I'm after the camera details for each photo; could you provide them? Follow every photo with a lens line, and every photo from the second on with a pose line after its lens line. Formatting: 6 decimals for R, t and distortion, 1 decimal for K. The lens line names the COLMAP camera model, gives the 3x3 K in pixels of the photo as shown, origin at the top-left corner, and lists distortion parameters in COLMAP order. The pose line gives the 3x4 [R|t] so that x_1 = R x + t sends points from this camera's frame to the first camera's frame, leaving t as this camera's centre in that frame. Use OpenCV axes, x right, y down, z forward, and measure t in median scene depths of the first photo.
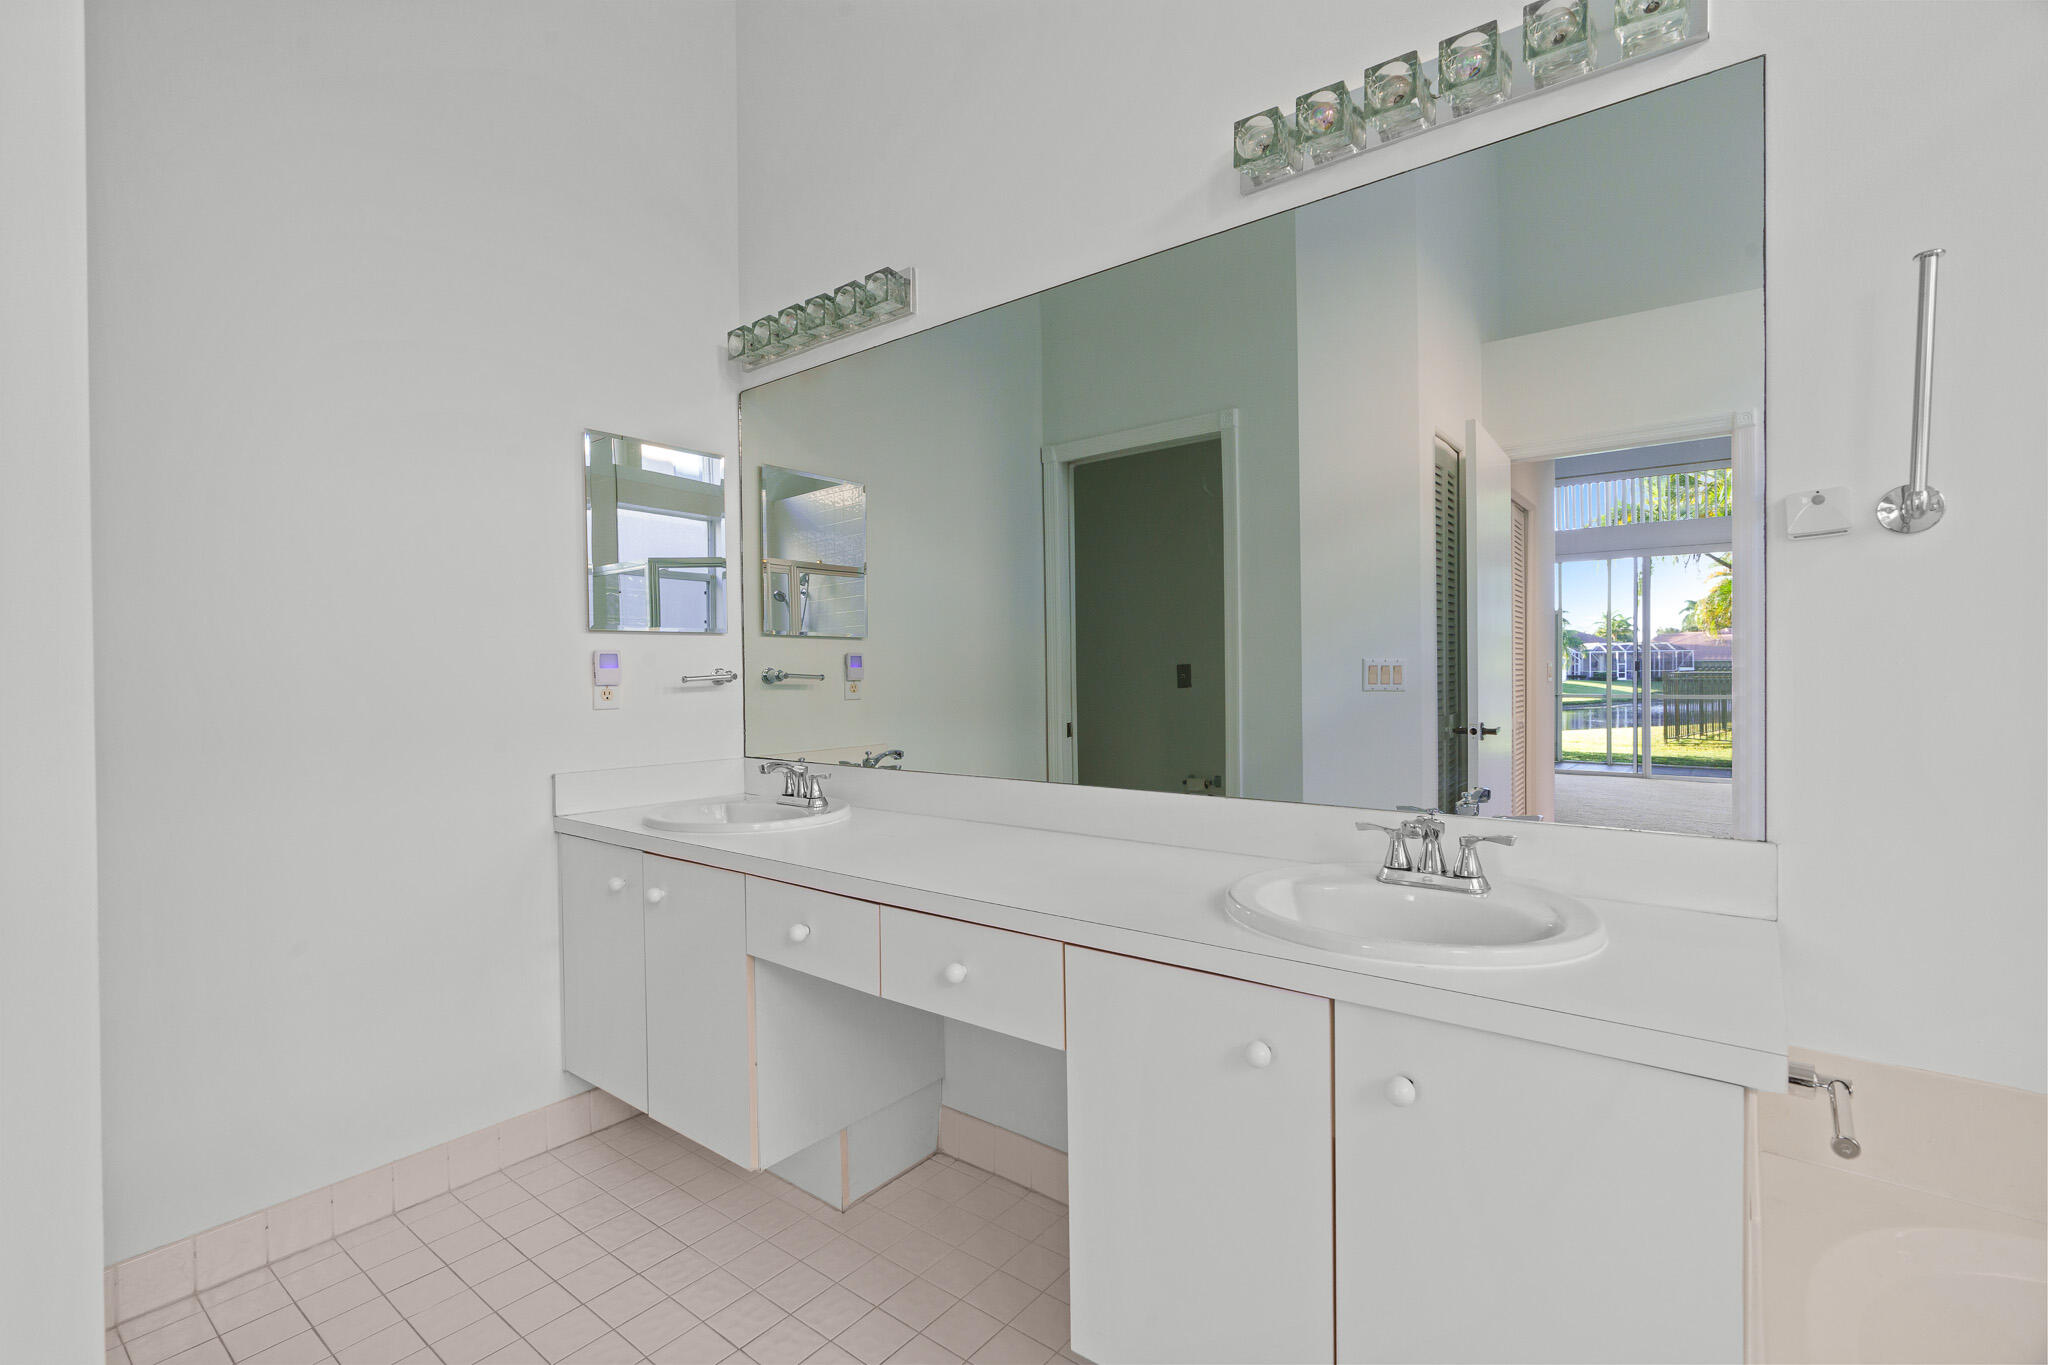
lens RADIAL K [[920.8, 0, 1013.5], [0, 920.8, 691.1], [0, 0, 1]] dist [-0.009257, -0.000029]
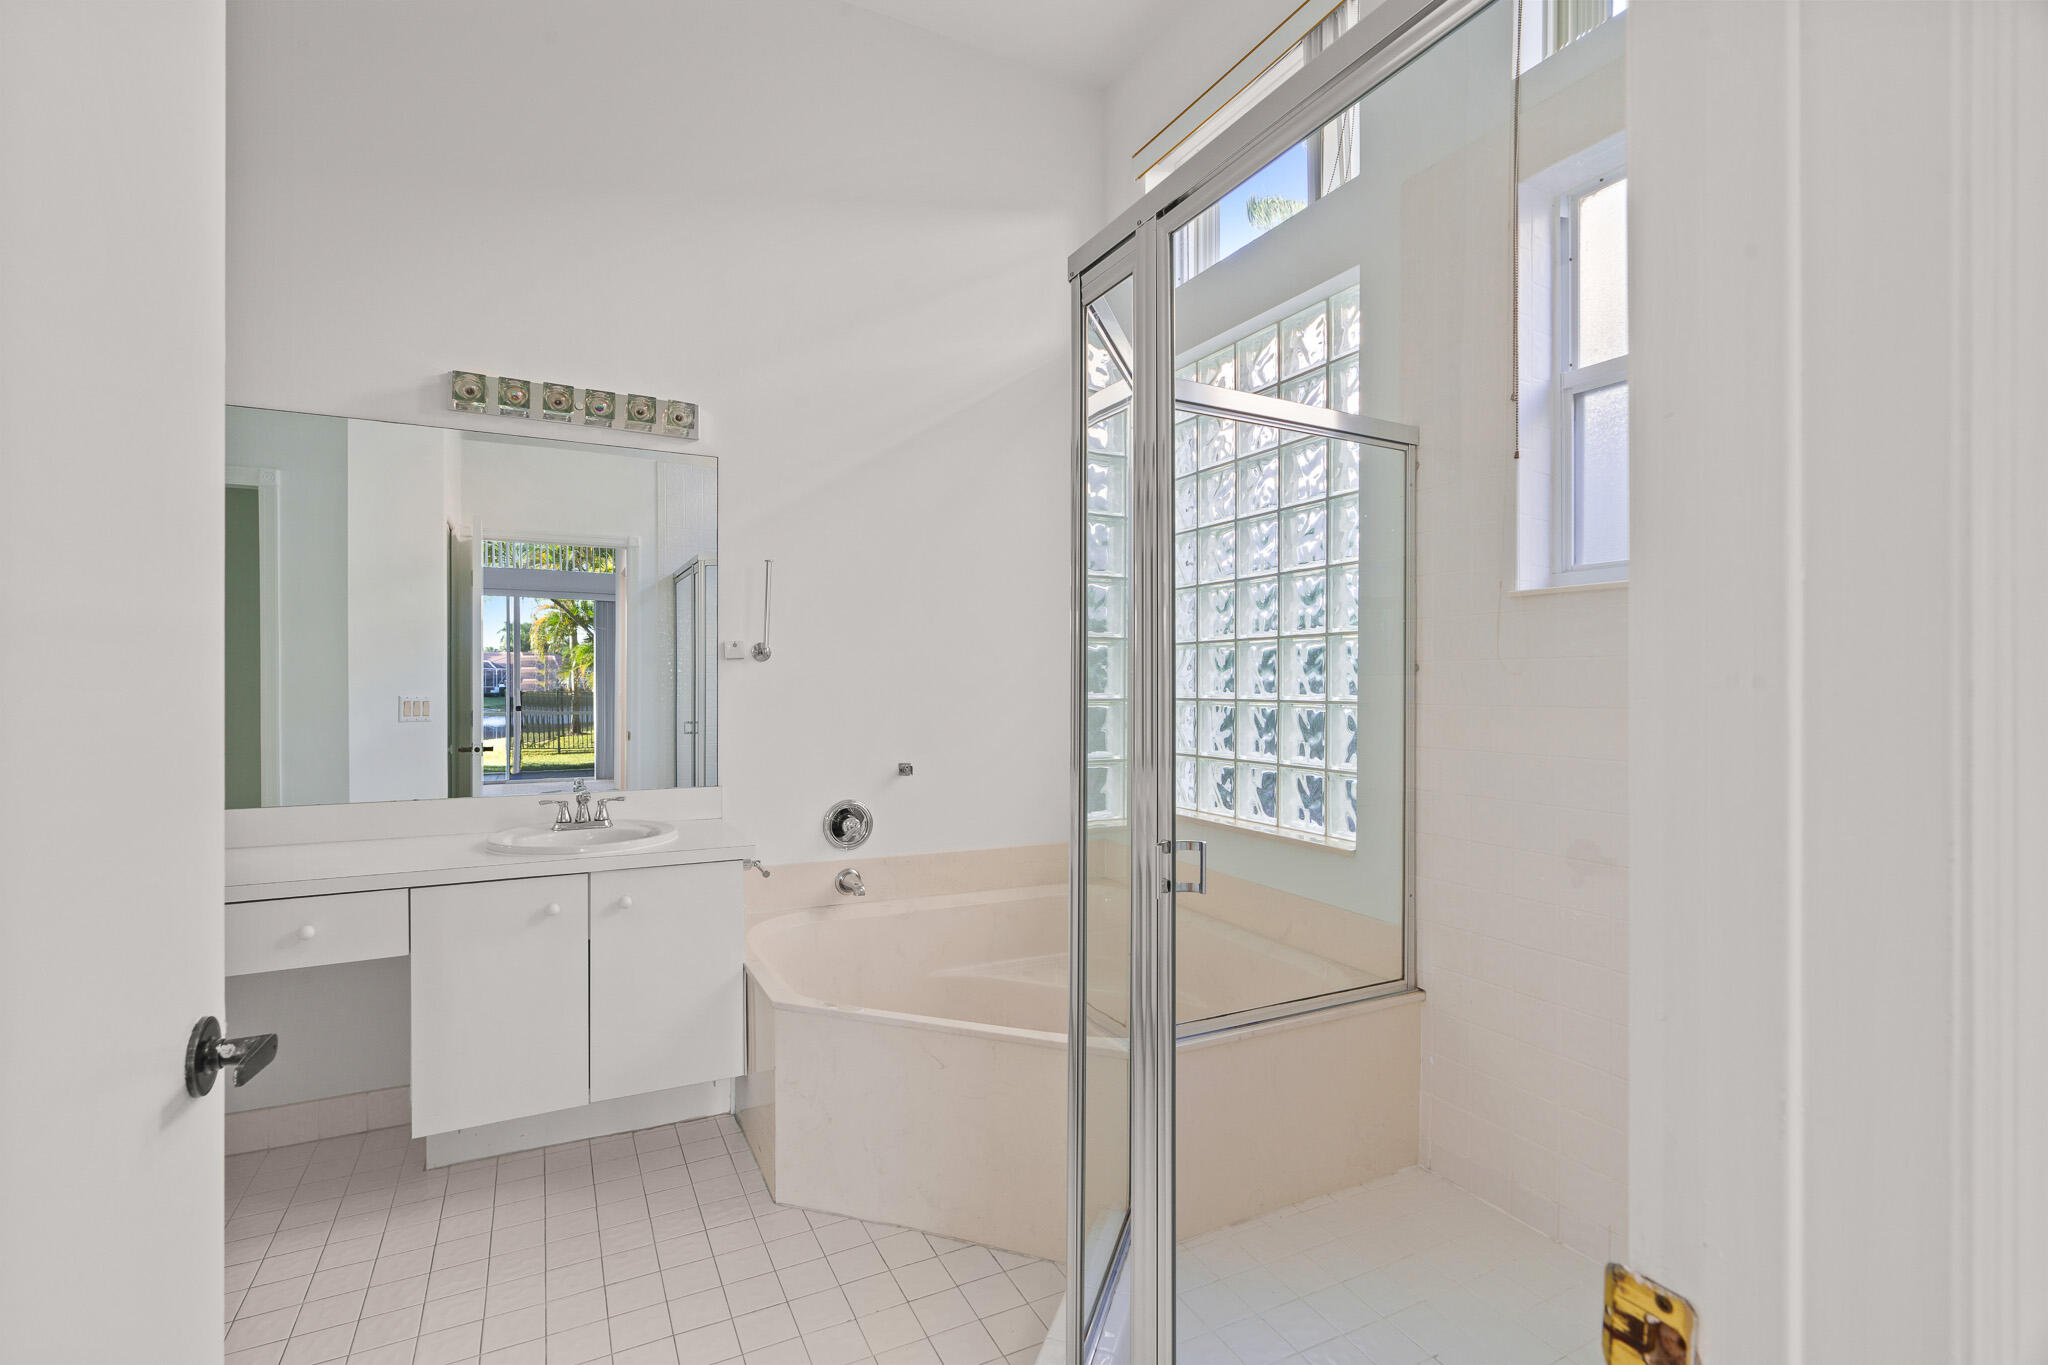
lens RADIAL K [[920.8, 0, 1013.5], [0, 920.8, 691.1], [0, 0, 1]] dist [-0.009257, -0.000029]
pose [[0.417556, 0.003336, 0.908645, -0.396200], [0.011994, 0.999886, -0.009182, -0.019826], [-0.908572, 0.014732, 0.417468, -0.268367]]
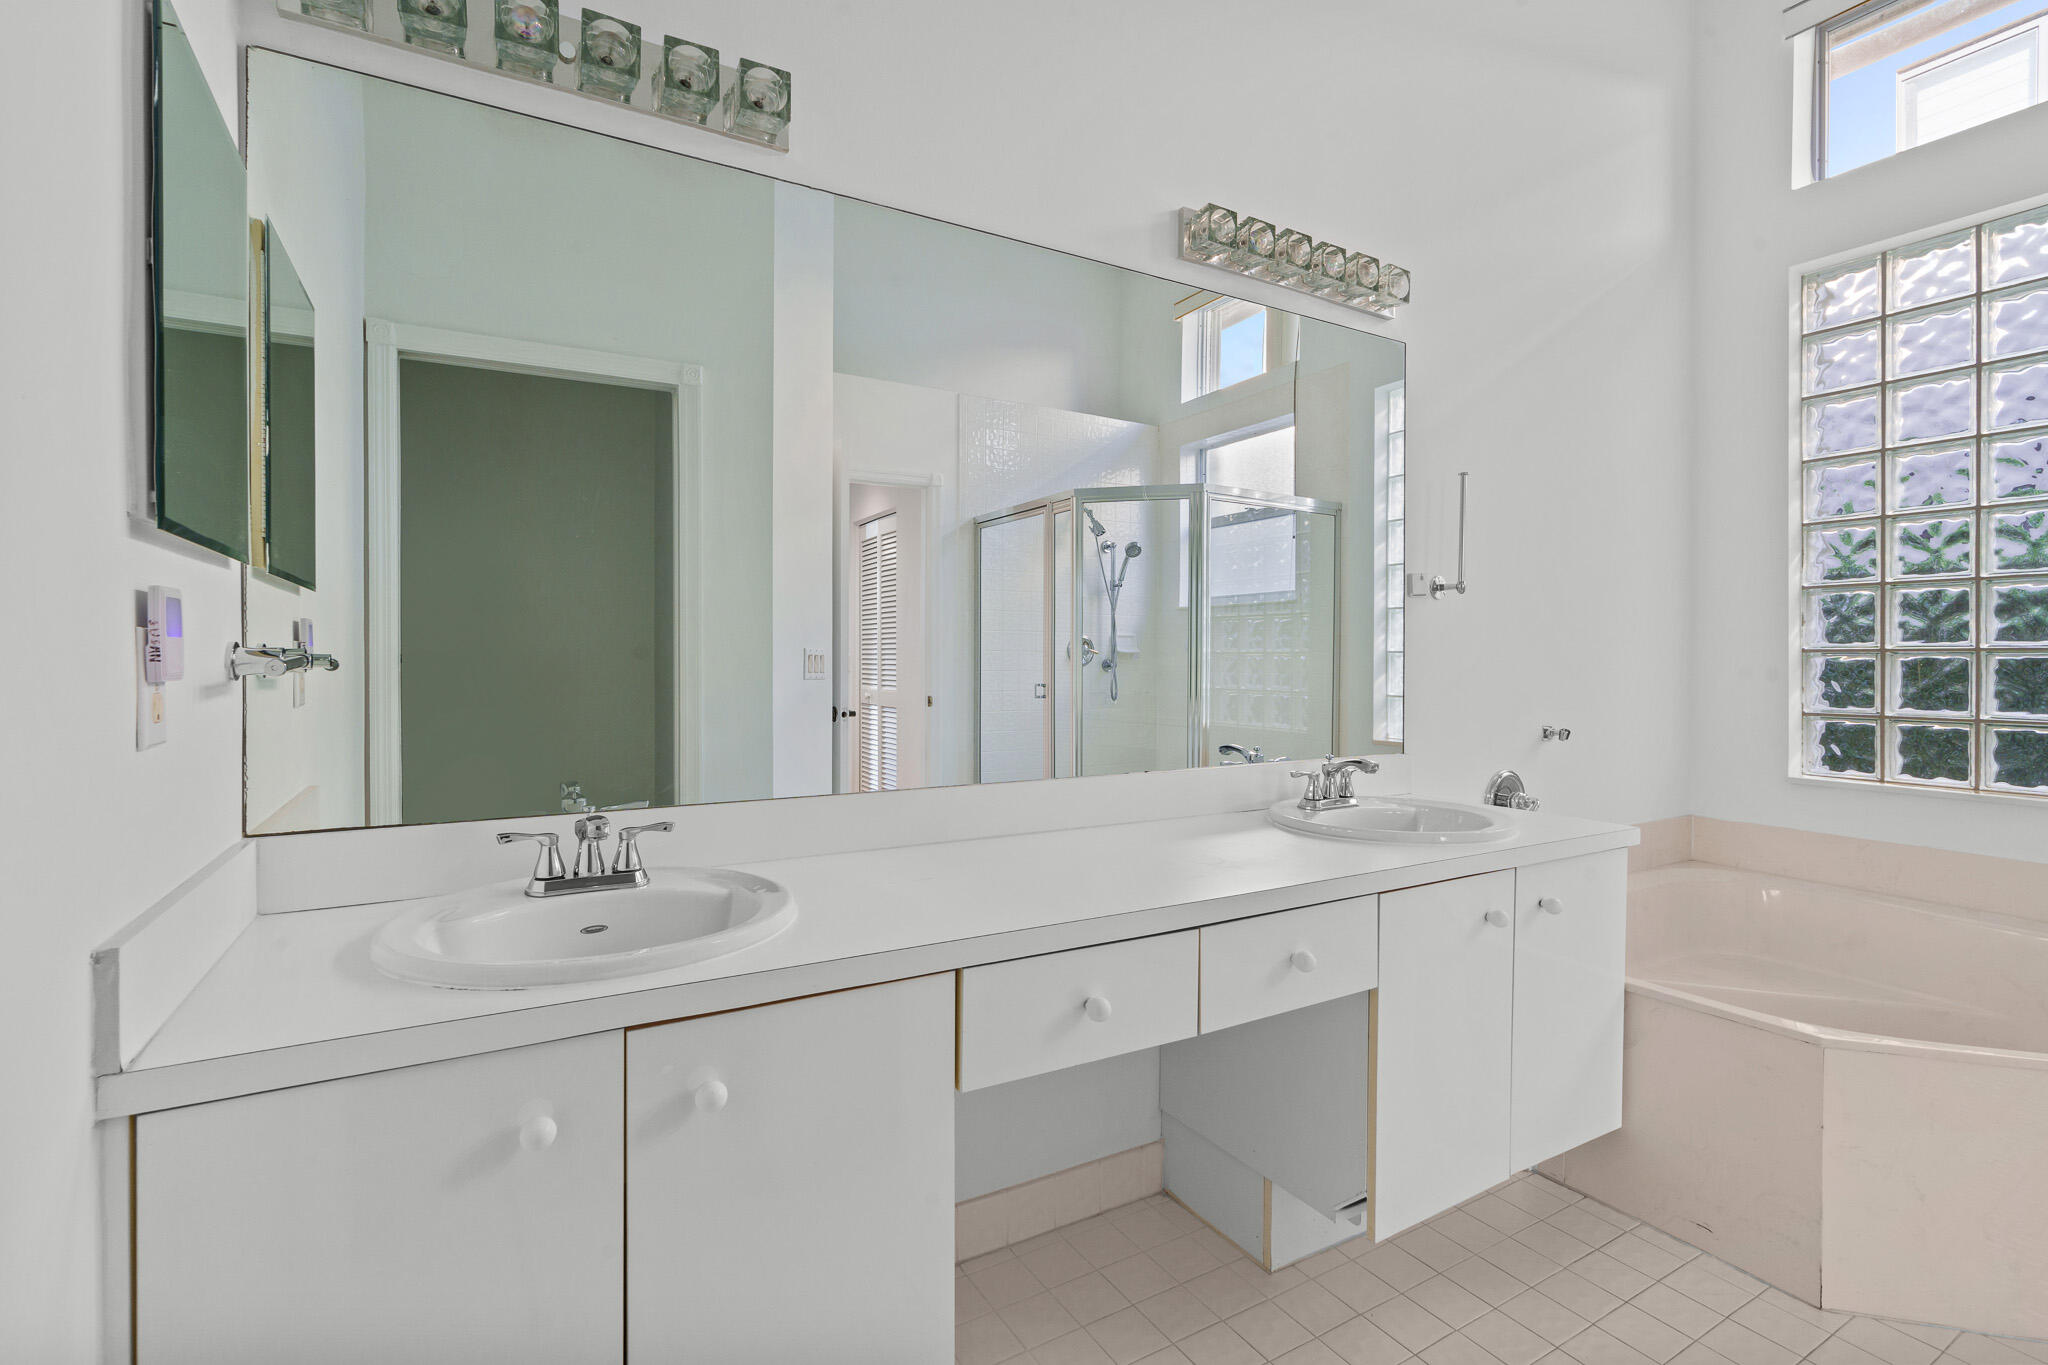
lens RADIAL K [[920.8, 0, 1013.5], [0, 920.8, 691.1], [0, 0, 1]] dist [-0.009257, -0.000029]
pose [[0.356882, -0.023606, 0.933851, -0.487600], [0.017944, 0.999669, 0.018412, -0.006654], [-0.933977, 0.010187, 0.357188, 0.414518]]
